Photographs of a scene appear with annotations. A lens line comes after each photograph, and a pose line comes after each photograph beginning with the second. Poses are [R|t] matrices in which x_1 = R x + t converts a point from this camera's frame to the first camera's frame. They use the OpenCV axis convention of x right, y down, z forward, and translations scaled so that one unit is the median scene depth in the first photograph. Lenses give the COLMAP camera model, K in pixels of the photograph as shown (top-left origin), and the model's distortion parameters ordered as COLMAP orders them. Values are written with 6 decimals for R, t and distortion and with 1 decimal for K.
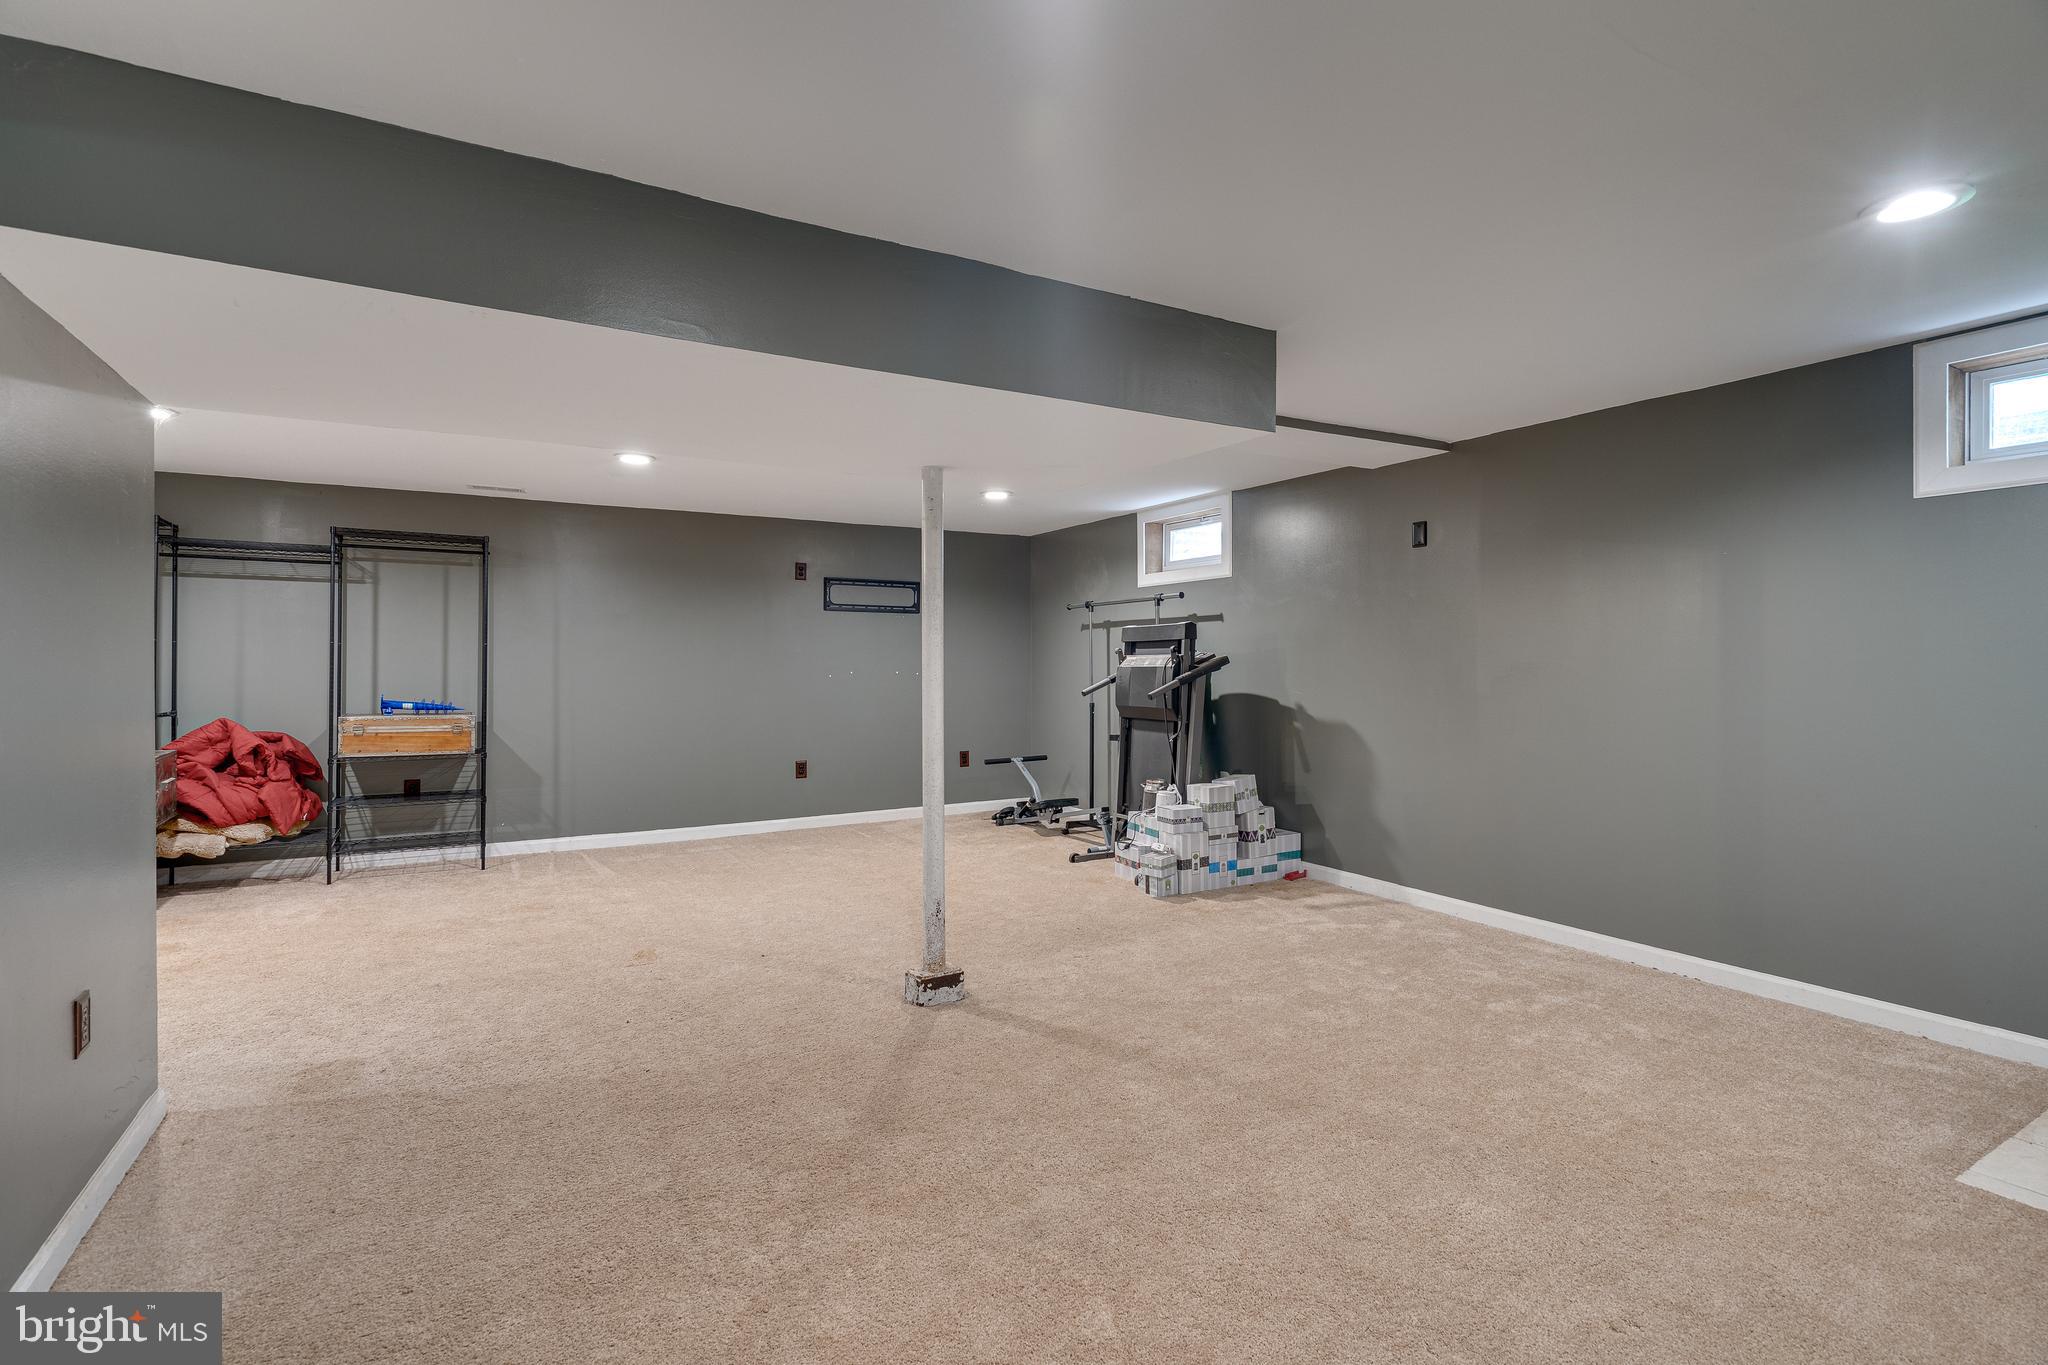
lens RADIAL K [[939.9, 0, 1017.6], [0, 939.9, 668.2], [0, 0, 1]] dist [-0.000170, 0.000455]
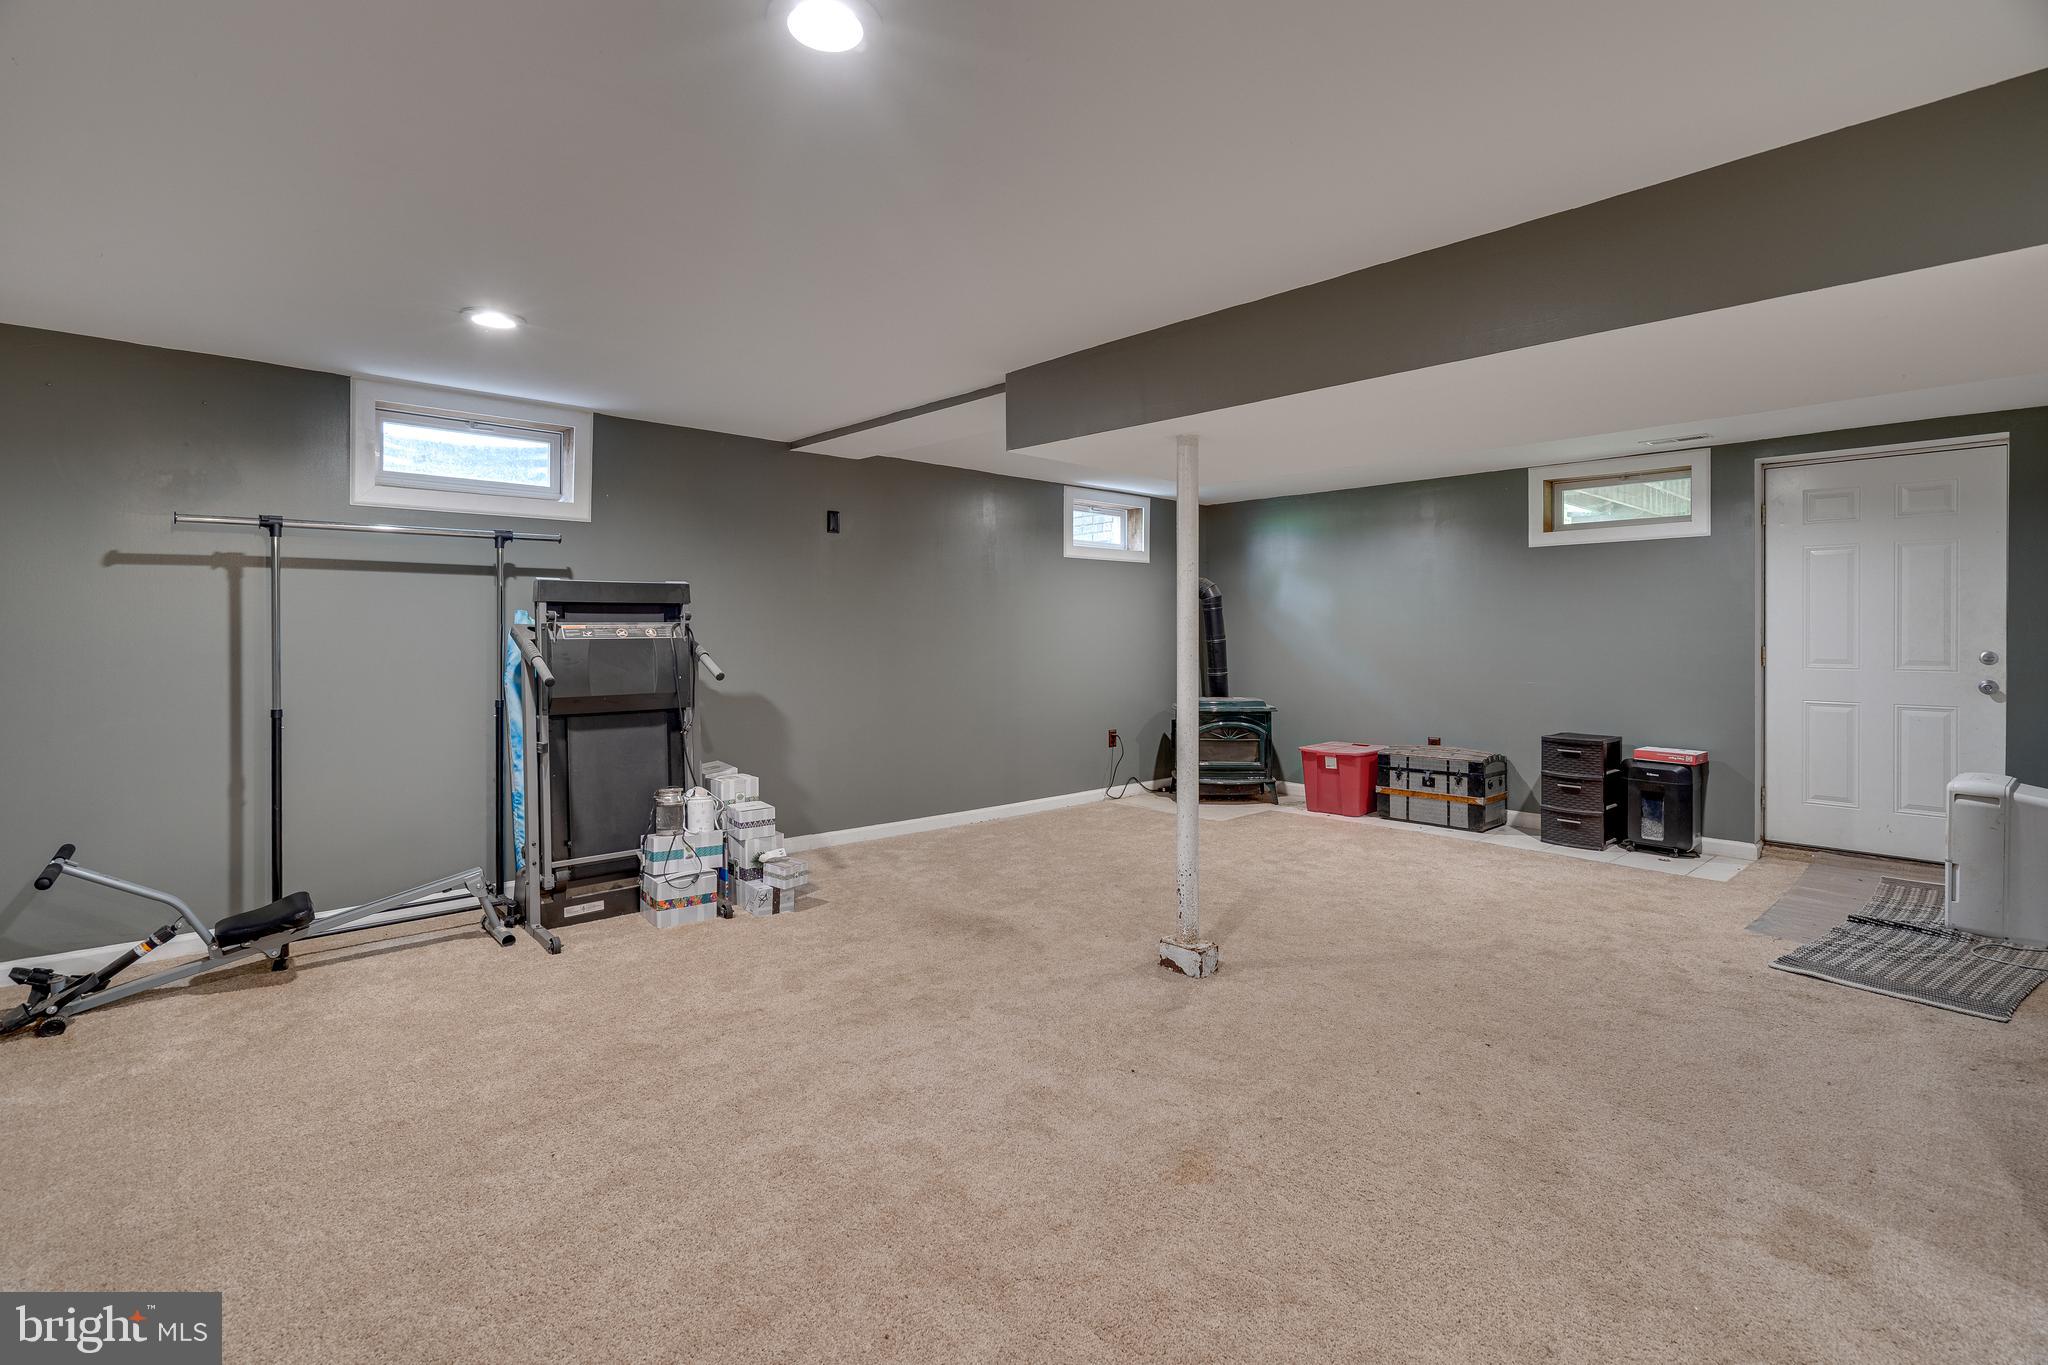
lens RADIAL K [[939.9, 0, 1017.6], [0, 939.9, 668.2], [0, 0, 1]] dist [-0.000170, 0.000455]
pose [[-0.205434, -0.023012, 0.978400, -0.601363], [0.017672, 0.999473, 0.027218, 0.007315], [-0.978511, 0.022882, -0.204919, 0.823562]]
